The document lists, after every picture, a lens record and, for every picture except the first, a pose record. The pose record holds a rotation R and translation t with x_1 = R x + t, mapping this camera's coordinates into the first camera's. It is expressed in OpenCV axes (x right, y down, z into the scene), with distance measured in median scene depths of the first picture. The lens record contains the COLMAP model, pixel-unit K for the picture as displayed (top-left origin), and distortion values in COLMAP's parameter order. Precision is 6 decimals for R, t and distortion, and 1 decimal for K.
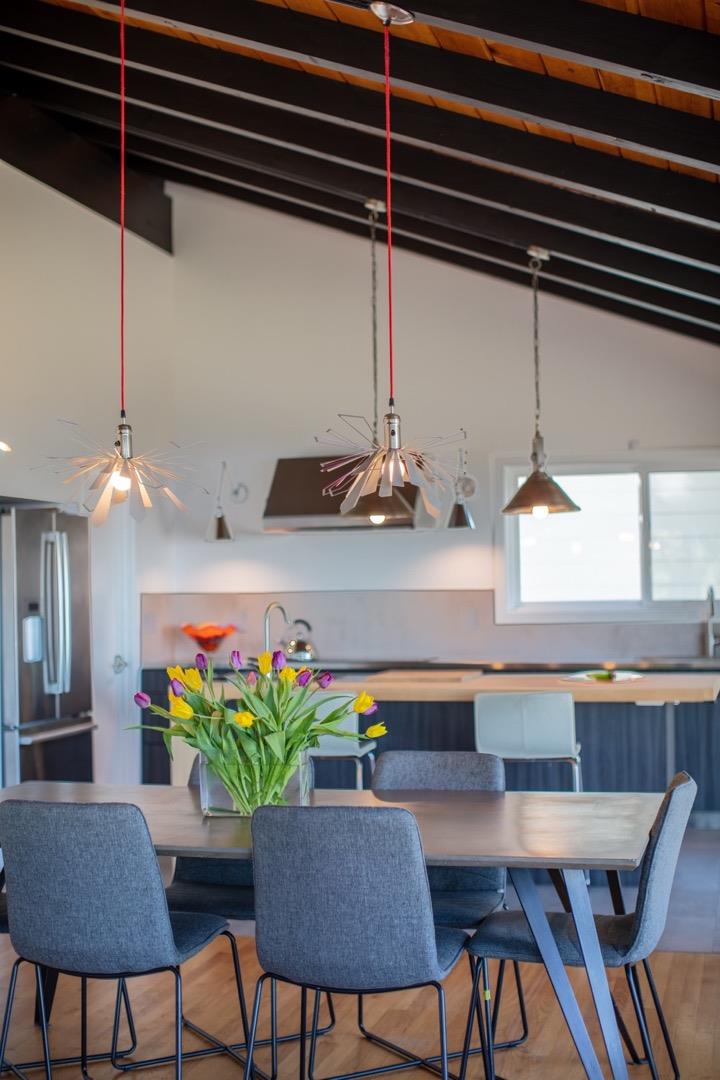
lens RADIAL K [[1555.7, 0, 357.3], [0, 1555.7, 537.9], [0, 0, 1]] dist [-0.160064, 0.000000]
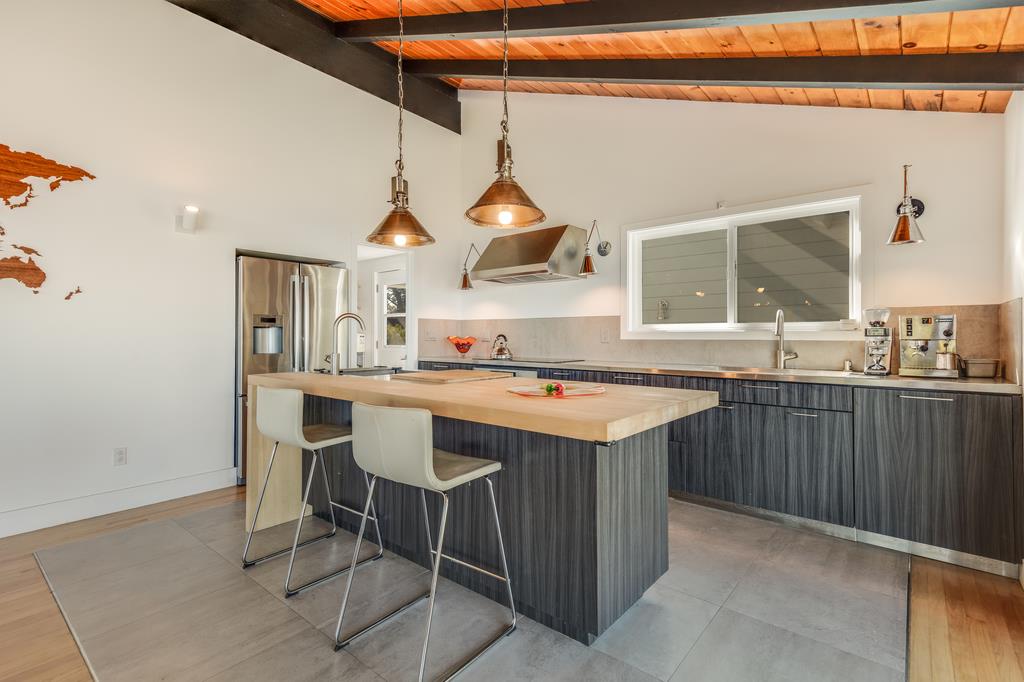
lens RADIAL K [[476.0, 0, 512.0], [0, 476.0, 334.0], [0, 0, 1]] dist [0.003866, -0.000850]
pose [[0.904933, 0.013861, -0.425328, 0.223703], [-0.000706, 0.999517, 0.031071, 0.043035], [0.425553, -0.027817, 0.904506, 0.652860]]
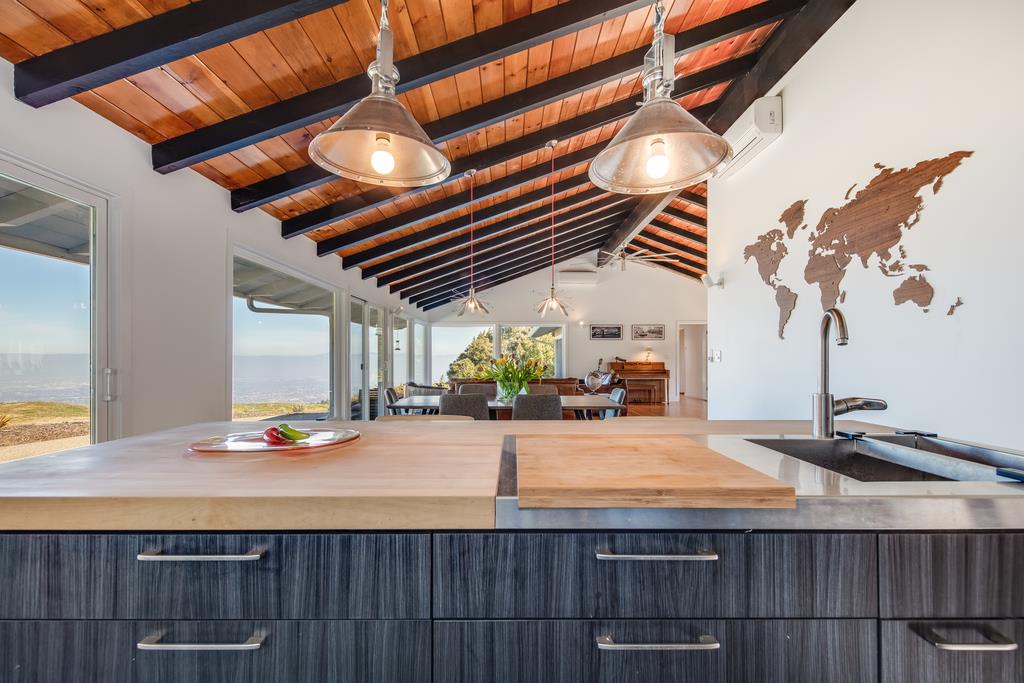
lens RADIAL K [[461.0, 0, 513.4], [0, 461.0, 351.5], [0, 0, 1]] dist [-0.000304, 0.000012]
pose [[-0.967927, 0.007775, -0.251110, 0.101335], [0.018501, 0.999013, -0.040381, 0.058750], [0.250548, -0.043731, -0.967116, 1.064052]]
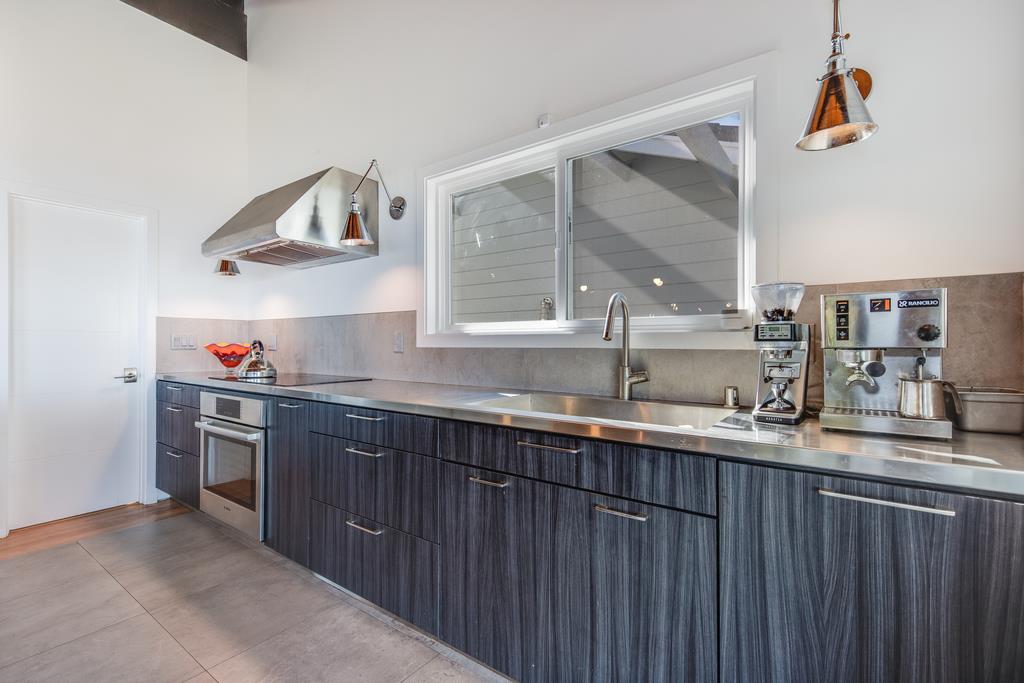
lens RADIAL K [[461.0, 0, 508.7], [0, 461.0, 344.9], [0, 0, 1]] dist [-0.000304, 0.000012]
pose [[0.933915, 0.015942, -0.357140, 0.288840], [-0.002710, 0.999292, 0.037519, 0.051250], [0.357485, -0.034072, 0.933297, 0.906540]]
